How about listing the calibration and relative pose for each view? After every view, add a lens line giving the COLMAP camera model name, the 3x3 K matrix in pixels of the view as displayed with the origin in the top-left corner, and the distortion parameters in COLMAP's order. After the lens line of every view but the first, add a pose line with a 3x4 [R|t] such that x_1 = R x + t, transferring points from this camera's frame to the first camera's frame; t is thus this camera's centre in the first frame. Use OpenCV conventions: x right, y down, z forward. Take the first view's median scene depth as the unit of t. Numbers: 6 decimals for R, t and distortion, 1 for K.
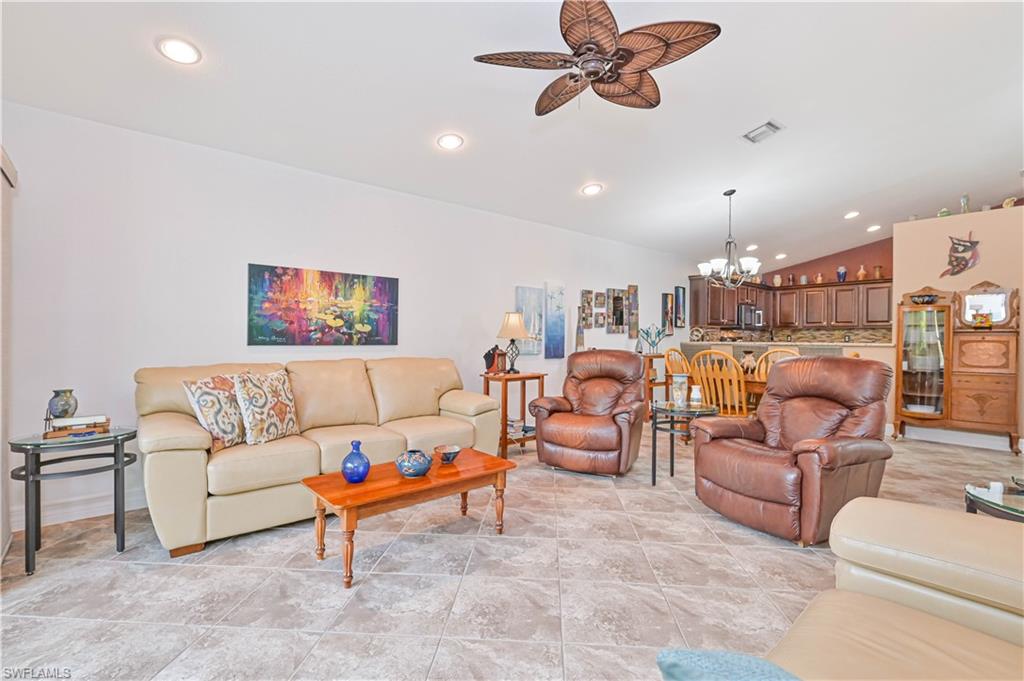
lens RADIAL K [[463.7, 0, 506.3], [0, 463.7, 341.7], [0, 0, 1]] dist [-0.007397, 0.000904]
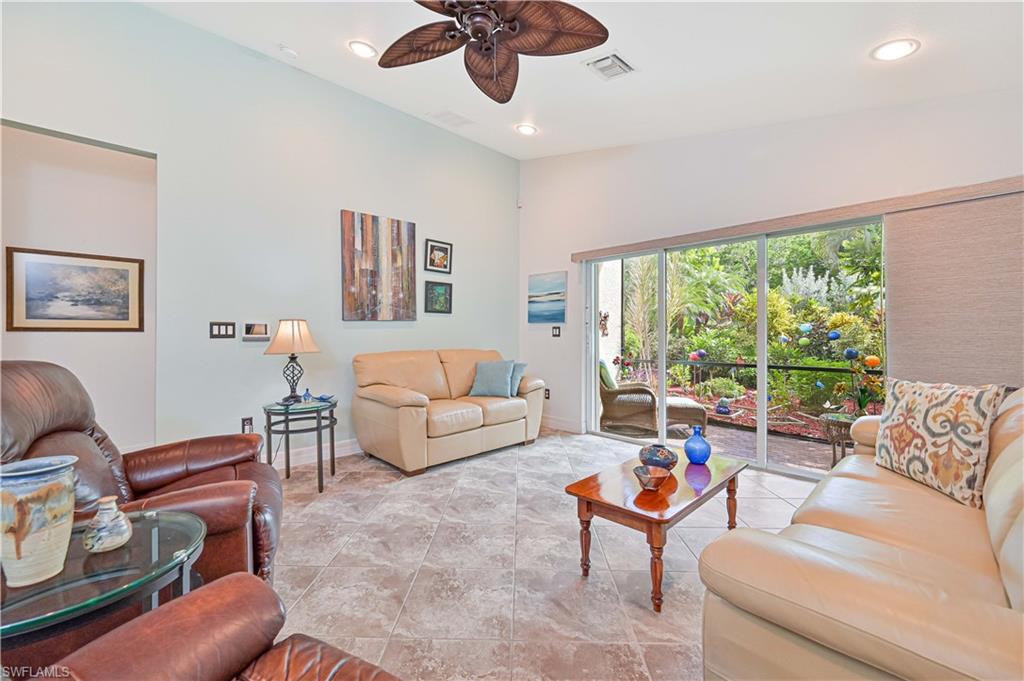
lens RADIAL K [[412.8, 0, 511.5], [0, 412.8, 327.1], [0, 0, 1]] dist [0.001505, 0.000456]
pose [[-0.997930, -0.007988, -0.063806, 0.106369], [-0.007408, 0.999929, -0.009326, -0.006397], [0.063876, -0.008834, -0.997919, 1.115283]]
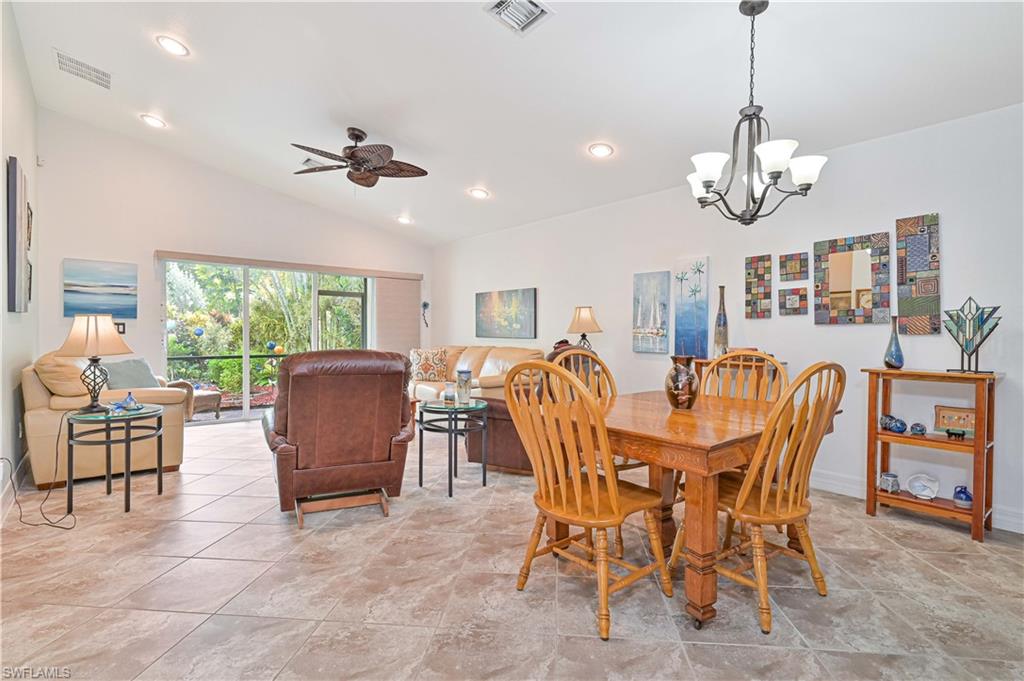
lens RADIAL K [[494.0, 0, 516.2], [0, 494.0, 340.2], [0, 0, 1]] dist [0.005536, 0.000732]
pose [[0.001660, 0.009053, -0.999958, 1.218288], [-0.014019, 0.999861, 0.009029, -0.000113], [0.999900, 0.014003, 0.001786, 0.978768]]
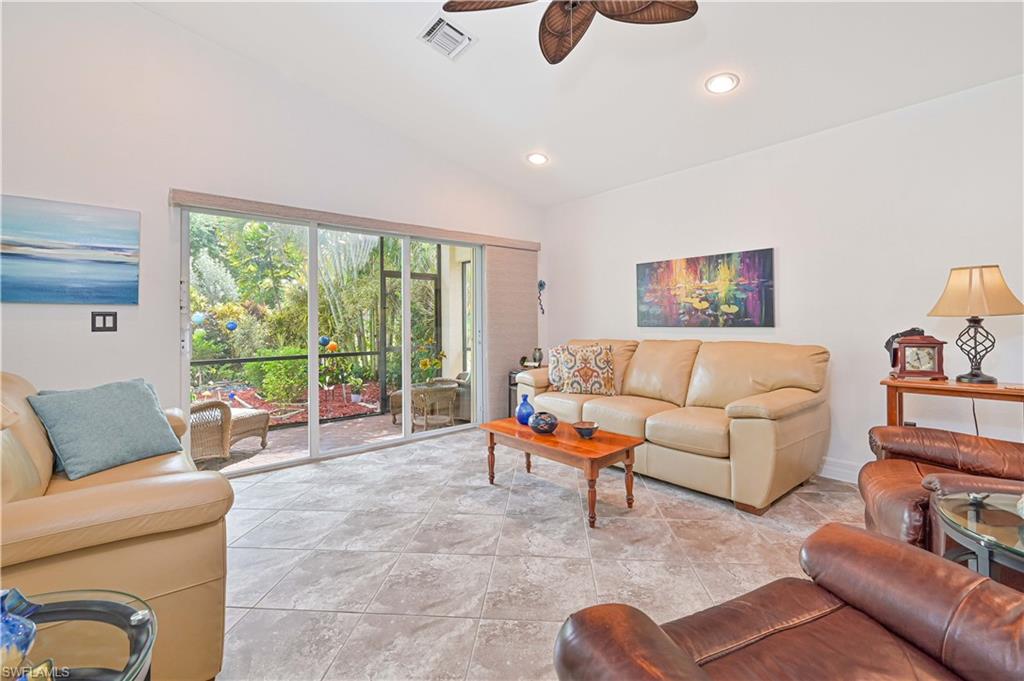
lens RADIAL K [[445.2, 0, 518.4], [0, 445.2, 314.0], [0, 0, 1]] dist [0.002927, -0.000788]
pose [[0.013349, -0.023846, -0.999627, 0.586933], [0.002865, 0.999712, -0.023809, 0.001145], [0.999907, -0.002546, 0.013414, 0.545444]]
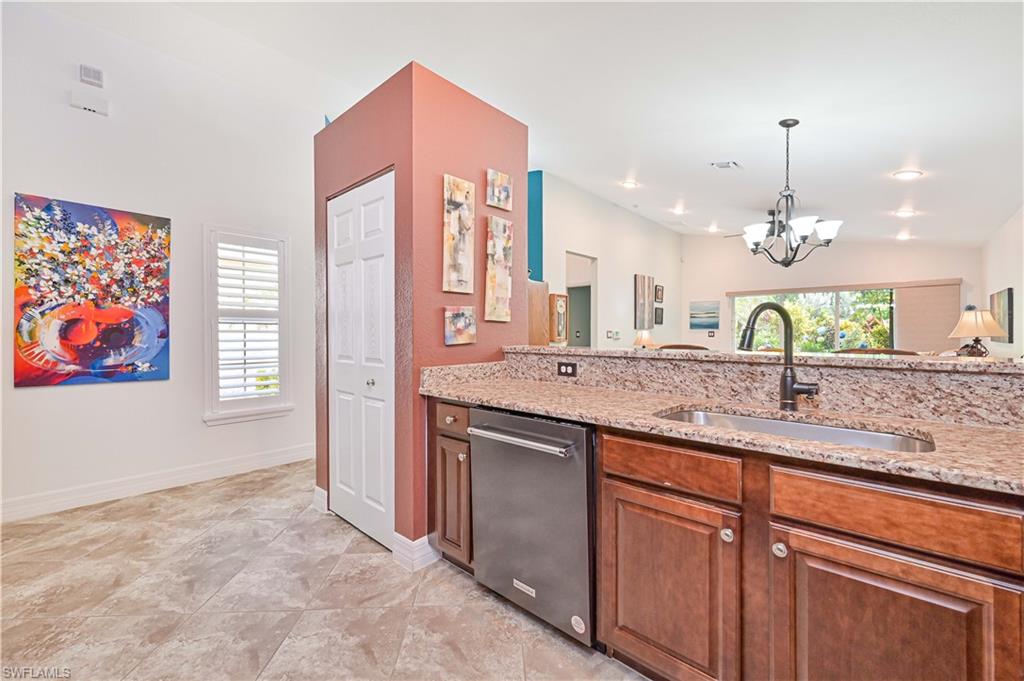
lens RADIAL K [[422.5, 0, 513.0], [0, 422.5, 336.5], [0, 0, 1]] dist [0.000587, 0.000271]
pose [[-0.991798, -0.005455, -0.127700, 1.216169], [-0.007535, 0.999847, 0.015806, -0.019437], [0.127594, 0.016639, -0.991687, 1.991355]]
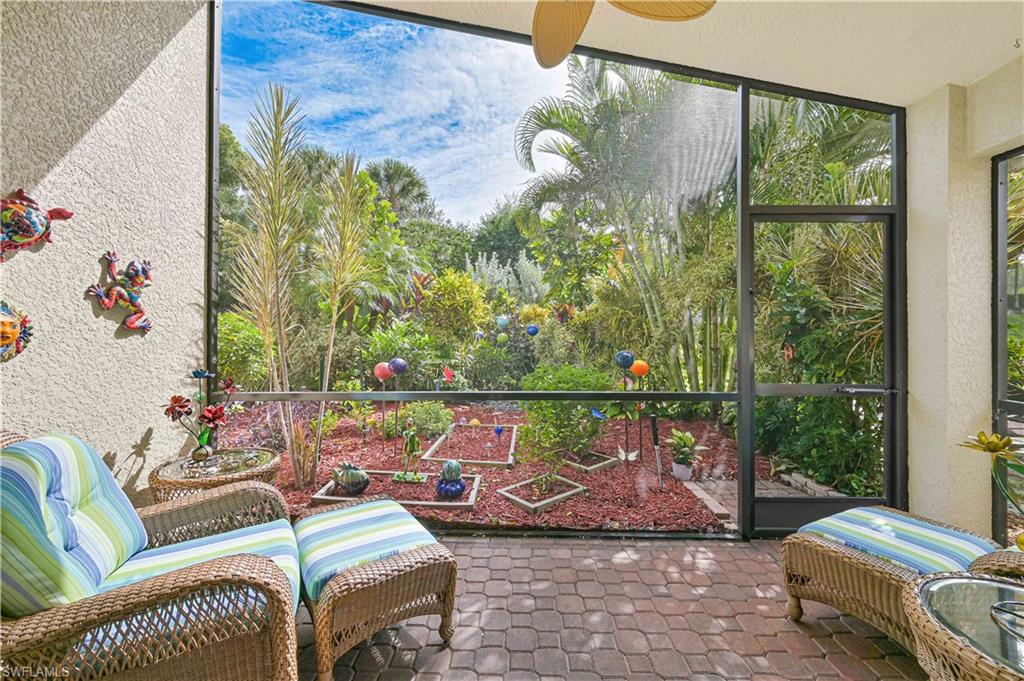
lens RADIAL K [[412.8, 0, 511.4], [0, 412.8, 327.1], [0, 0, 1]] dist [0.001505, 0.000456]
pose [[-0.663047, -0.009825, -0.748514, -0.278873], [-0.010173, 0.999940, -0.004114, -0.001944], [0.748509, 0.004887, -0.663107, 0.239713]]
